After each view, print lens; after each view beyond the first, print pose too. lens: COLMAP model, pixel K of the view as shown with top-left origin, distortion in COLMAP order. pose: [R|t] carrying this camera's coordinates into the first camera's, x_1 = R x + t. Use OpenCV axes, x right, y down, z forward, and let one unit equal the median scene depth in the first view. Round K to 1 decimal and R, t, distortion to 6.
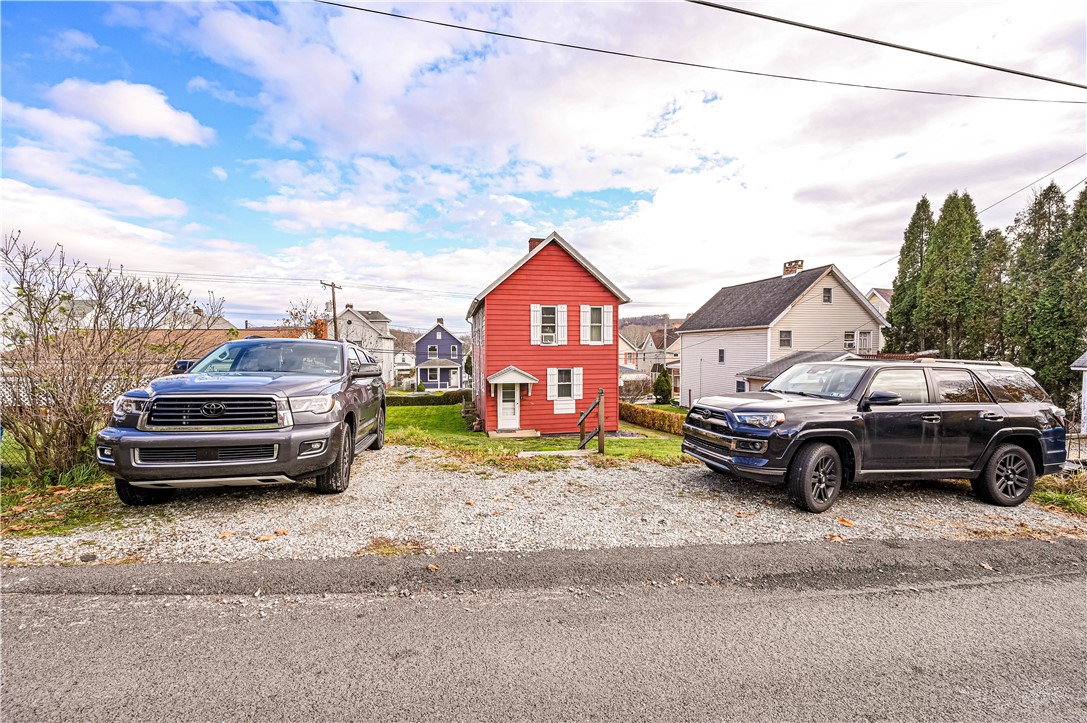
lens RADIAL K [[440.4, 0, 544.1], [0, 440.4, 361.9], [0, 0, 1]] dist [0.000535, -0.000765]
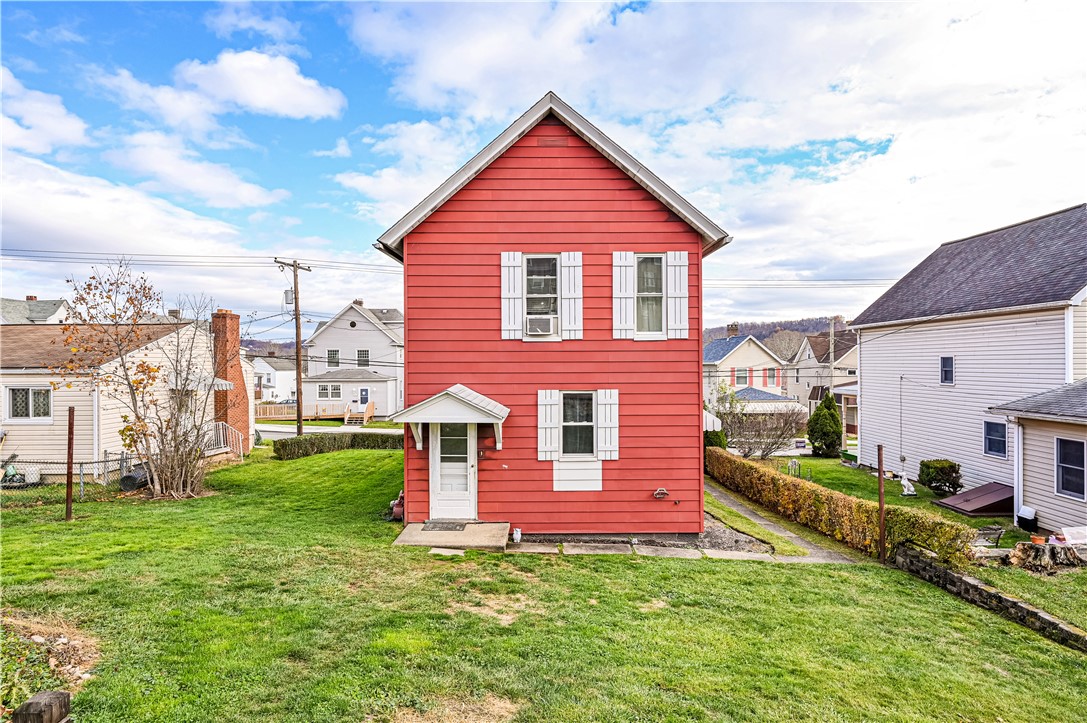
lens RADIAL K [[581.4, 0, 536.6], [0, 581.4, 363.4], [0, 0, 1]] dist [-0.002792, -0.000453]
pose [[0.978291, 0.000465, -0.207235, 0.129318], [-0.007439, 0.999432, -0.032873, 0.005956], [0.207102, 0.033701, 0.977739, 0.400796]]
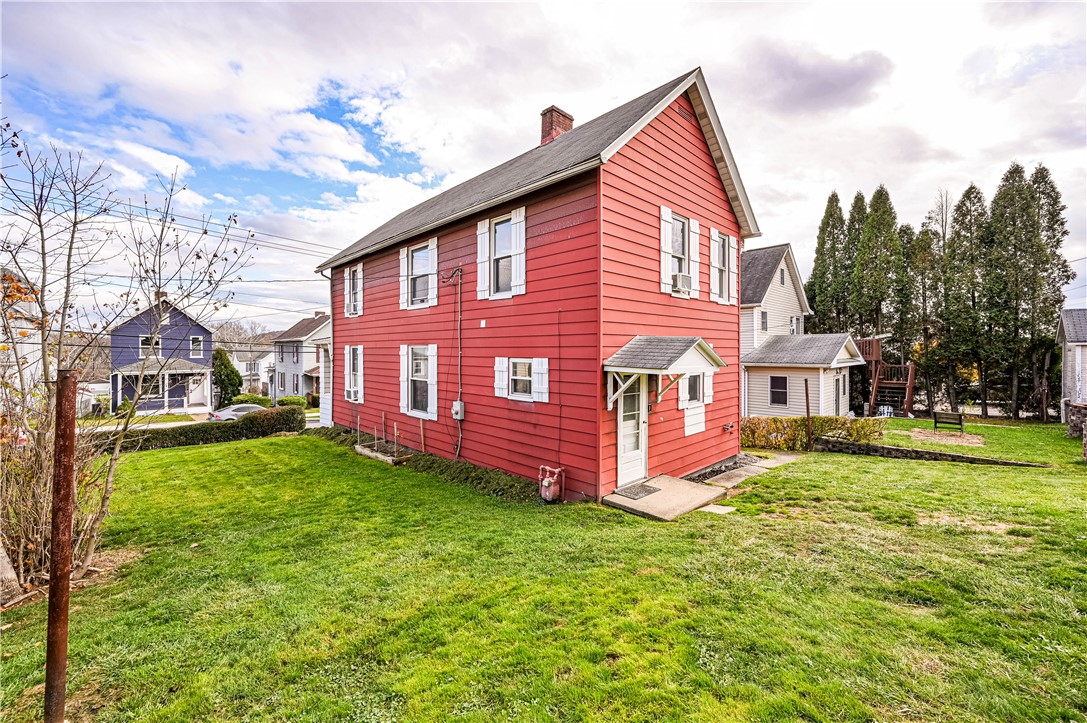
lens RADIAL K [[440.4, 0, 547.3], [0, 440.4, 350.8], [0, 0, 1]] dist [0.000535, -0.000765]
pose [[0.838614, 0.001334, 0.544725, -0.376409], [0.019736, 0.999266, -0.032832, 0.035126], [-0.544369, 0.038284, 0.837972, 0.662812]]
